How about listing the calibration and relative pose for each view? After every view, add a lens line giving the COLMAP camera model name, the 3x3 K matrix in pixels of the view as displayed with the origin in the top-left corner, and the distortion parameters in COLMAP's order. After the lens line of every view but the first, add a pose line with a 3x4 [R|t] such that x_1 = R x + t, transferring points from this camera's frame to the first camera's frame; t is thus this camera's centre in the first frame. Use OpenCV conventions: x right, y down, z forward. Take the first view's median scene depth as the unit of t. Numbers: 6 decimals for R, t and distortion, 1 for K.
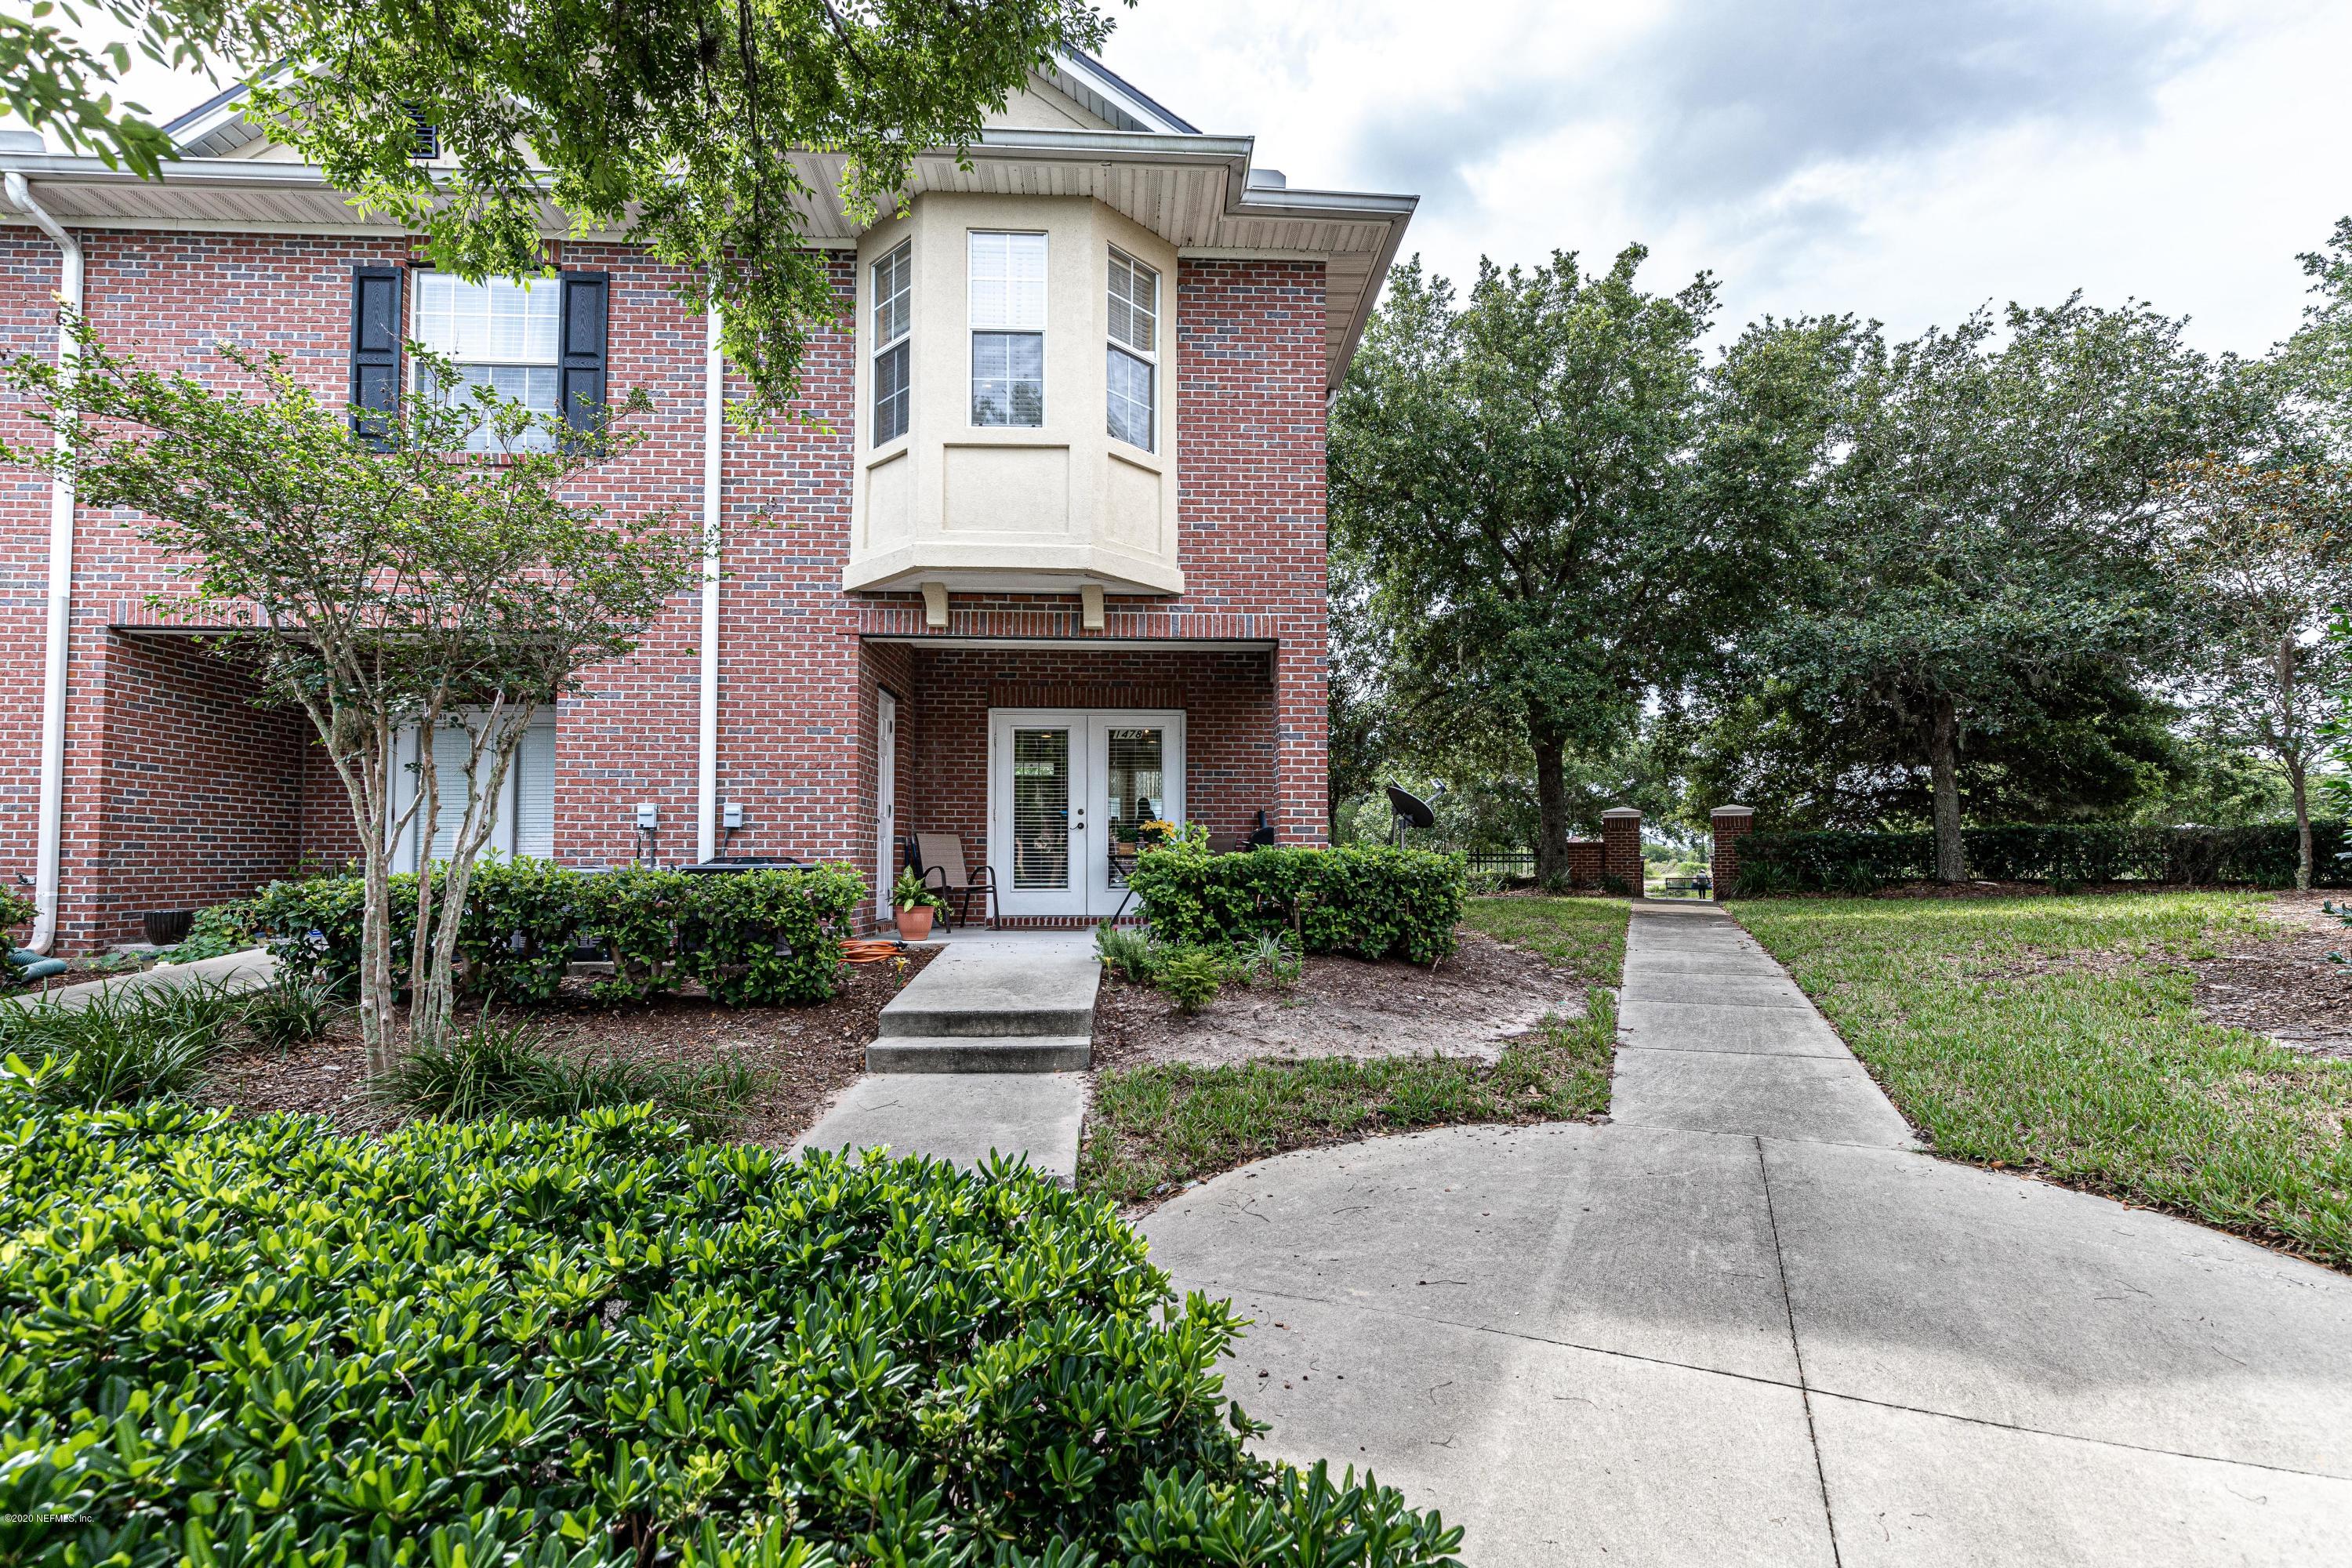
lens RADIAL K [[1137.6, 0, 1190.9], [0, 1137.6, 825.0], [0, 0, 1]] dist [0.006951, -0.000175]
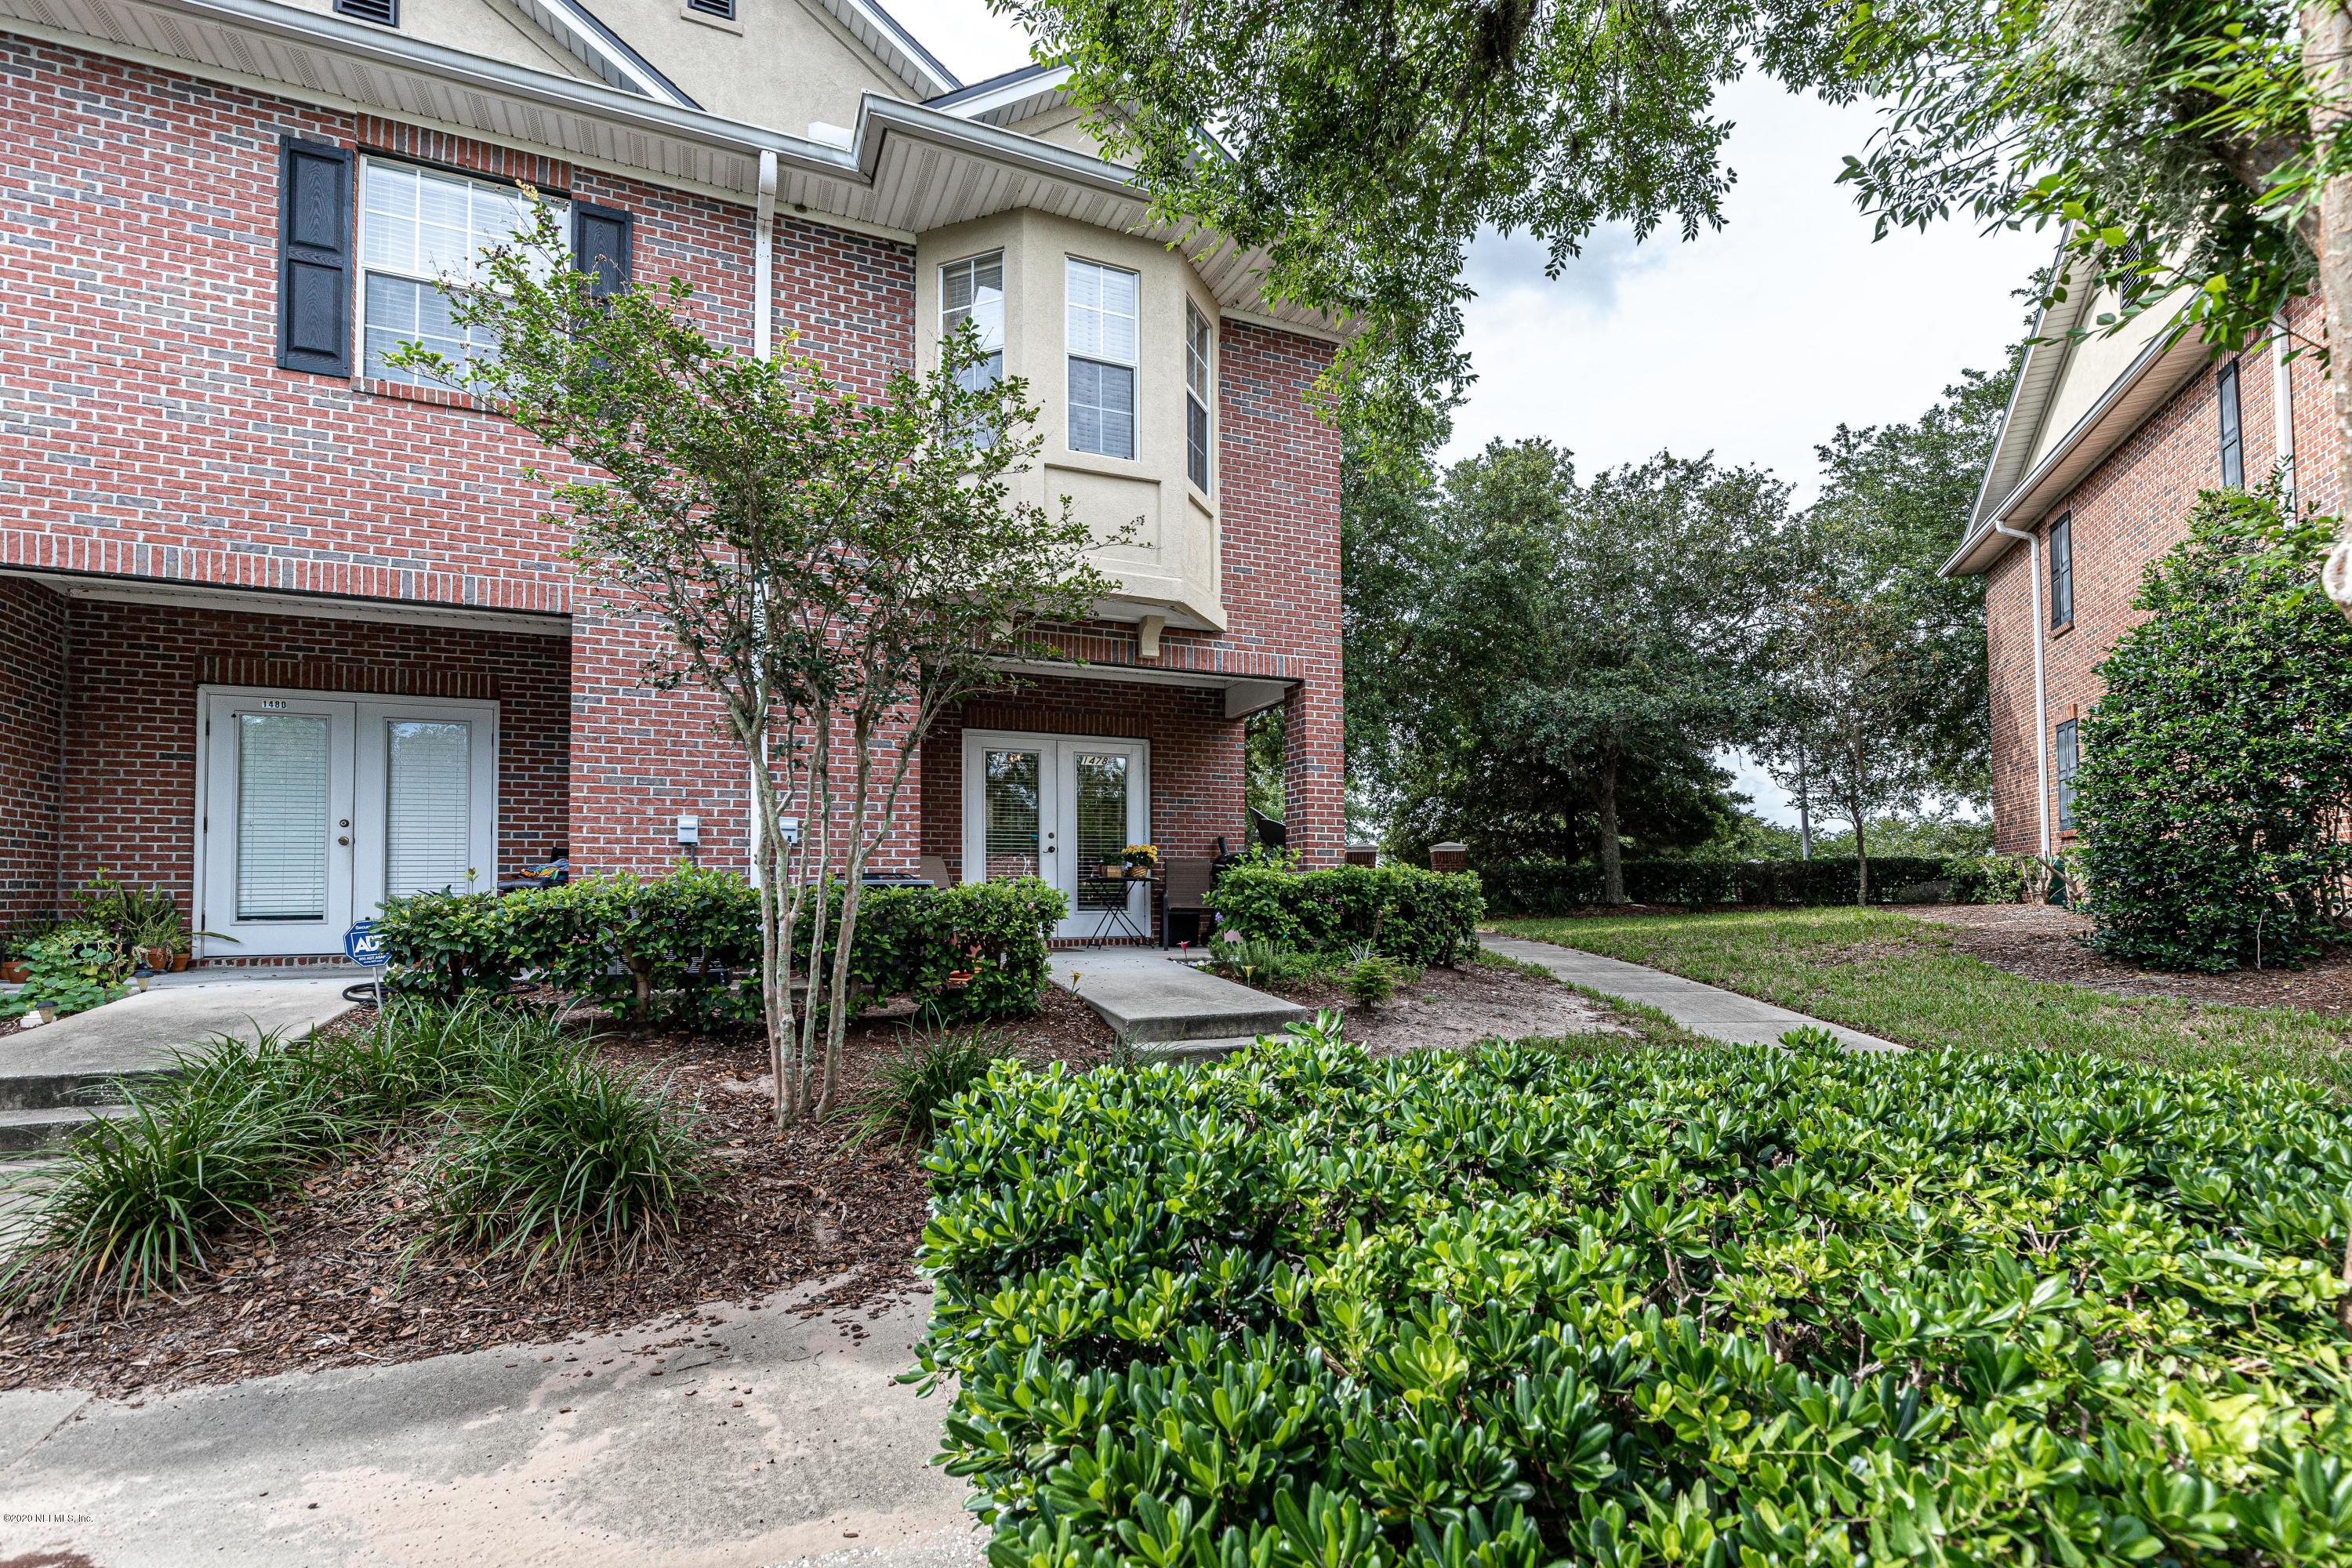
lens RADIAL K [[1137.6, 0, 1235.9], [0, 1137.6, 864.1], [0, 0, 1]] dist [0.006951, -0.000175]
pose [[0.925150, 0.005823, 0.379558, -0.409964], [-0.005738, 0.999983, -0.001355, 0.017651], [-0.379559, -0.000924, 0.925167, 0.005785]]
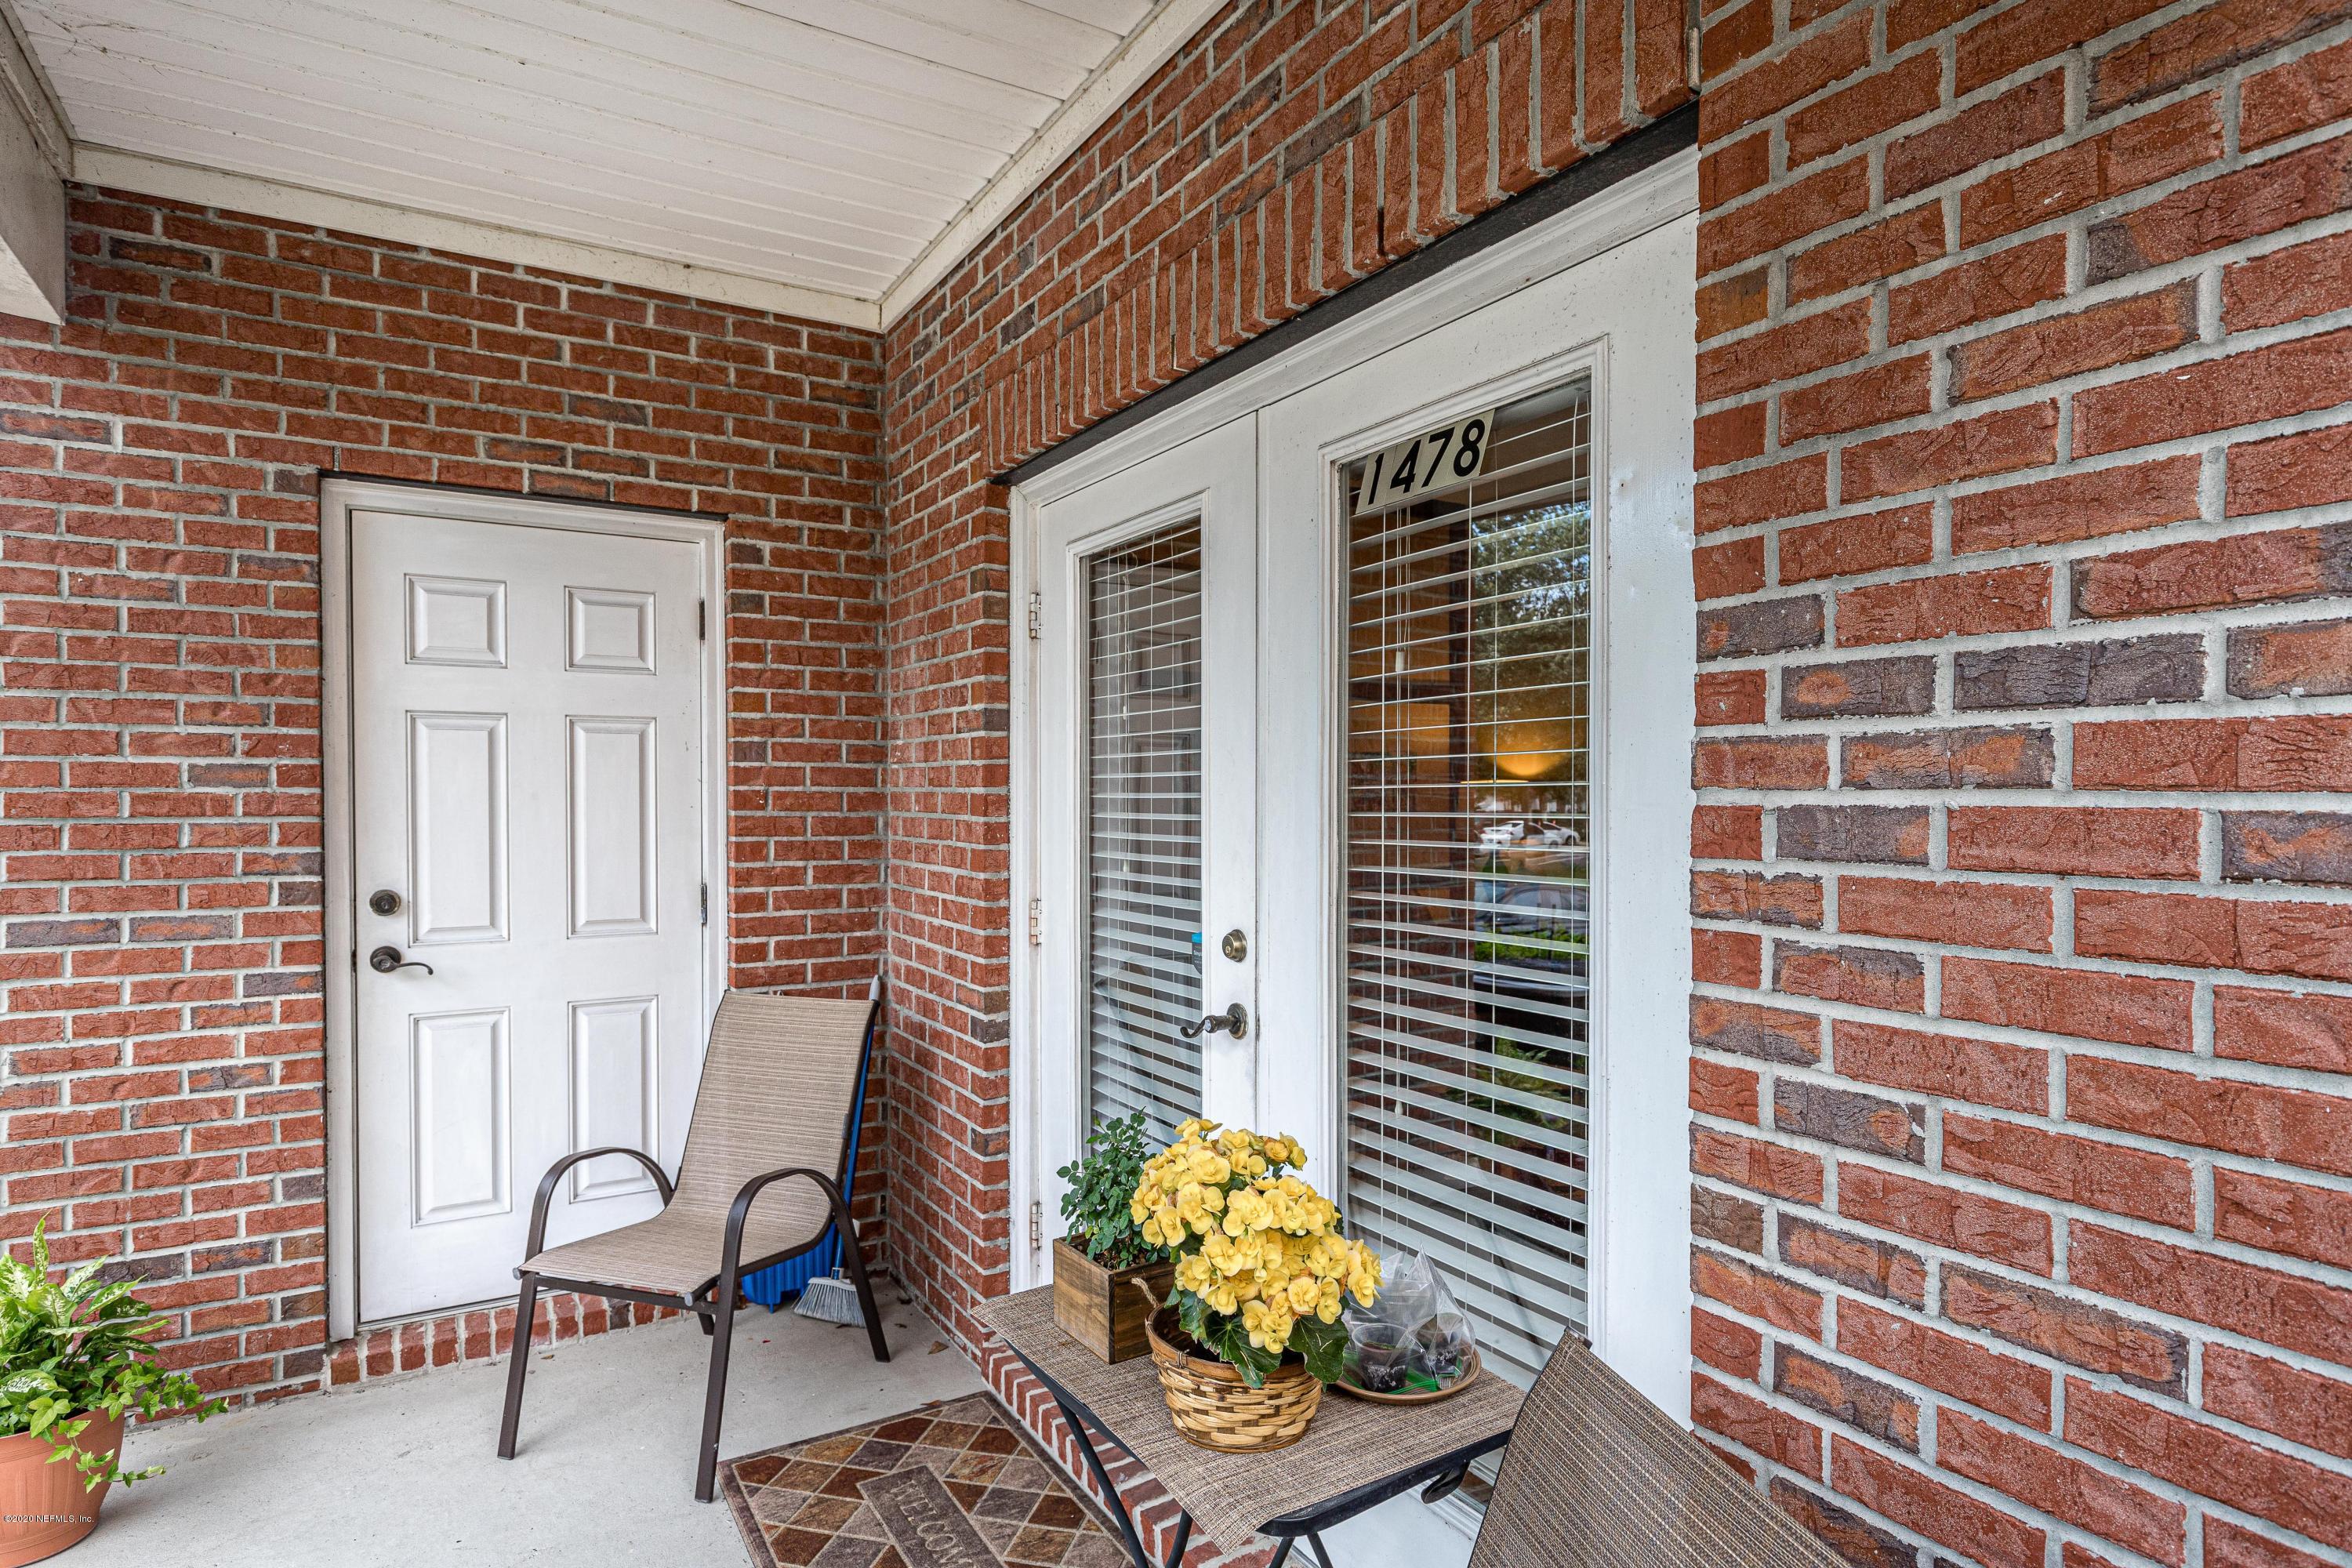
lens RADIAL K [[1268.3, 0, 1213.4], [0, 1268.3, 808.6], [0, 0, 1]] dist [0.003548, -0.000930]
pose [[0.469166, 0.013165, -0.883012, 0.102888], [0.034347, 0.998860, 0.033142, -0.051178], [0.882442, -0.045878, 0.468179, 1.125445]]
